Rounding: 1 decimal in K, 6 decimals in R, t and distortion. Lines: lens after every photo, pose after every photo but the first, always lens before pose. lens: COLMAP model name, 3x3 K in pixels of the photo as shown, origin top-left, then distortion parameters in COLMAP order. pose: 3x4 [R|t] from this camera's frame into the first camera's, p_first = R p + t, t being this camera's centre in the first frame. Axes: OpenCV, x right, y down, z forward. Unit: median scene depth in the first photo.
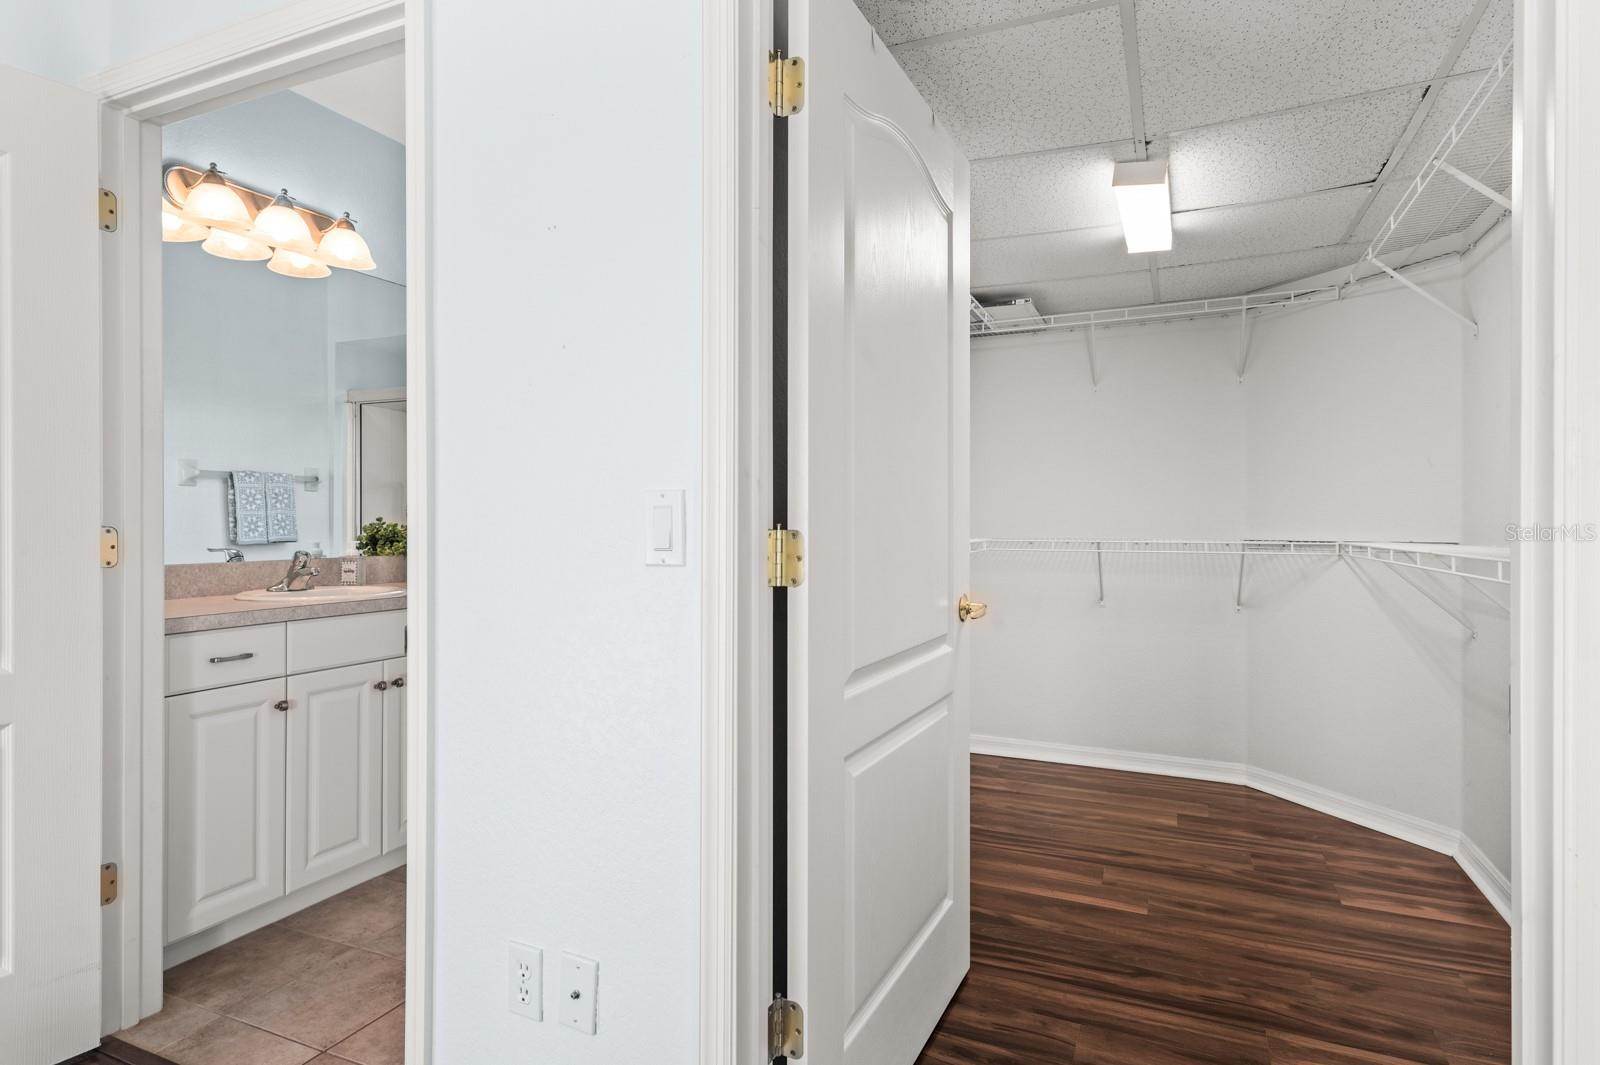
lens RADIAL K [[801.1, 0, 806.9], [0, 801.1, 522.0], [0, 0, 1]] dist [0.011178, 0.000877]
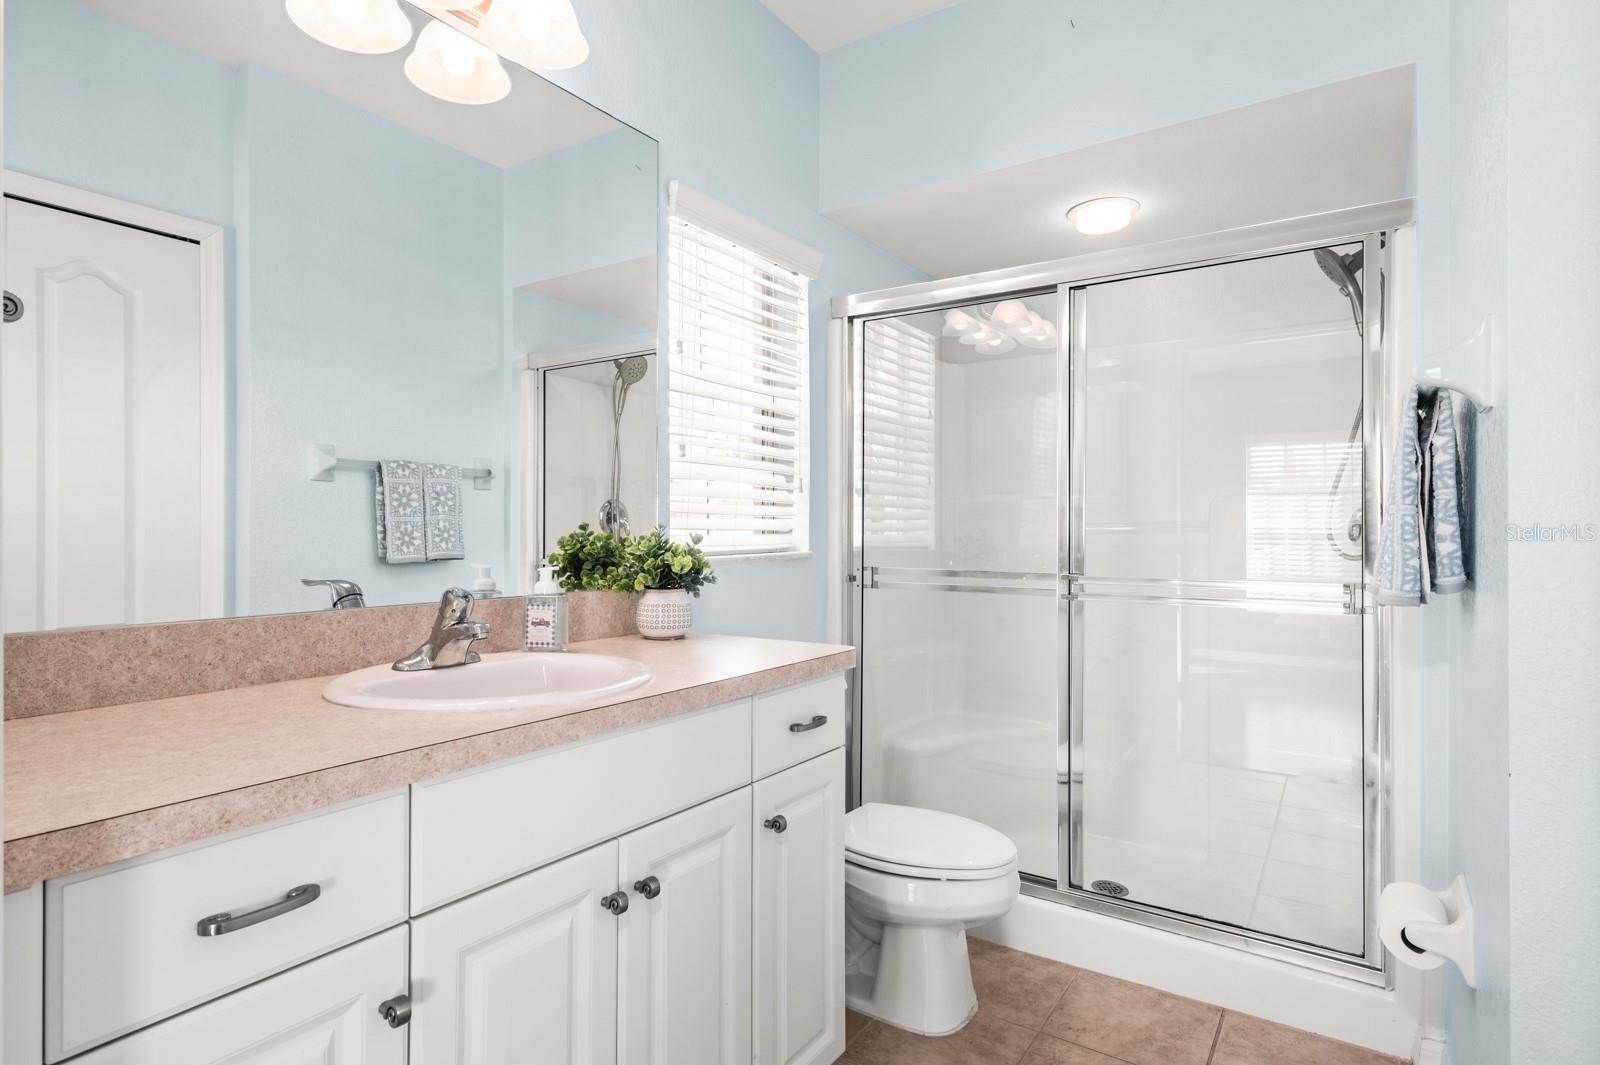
lens RADIAL K [[832.4, 0, 832.7], [0, 832.4, 532.4], [0, 0, 1]] dist [0.004450, 0.000233]
pose [[0.987361, 0.000085, -0.158490, -0.205141], [-0.000154, 1.000000, -0.000422, 0.000696], [0.158490, 0.000441, 0.987361, 0.342354]]
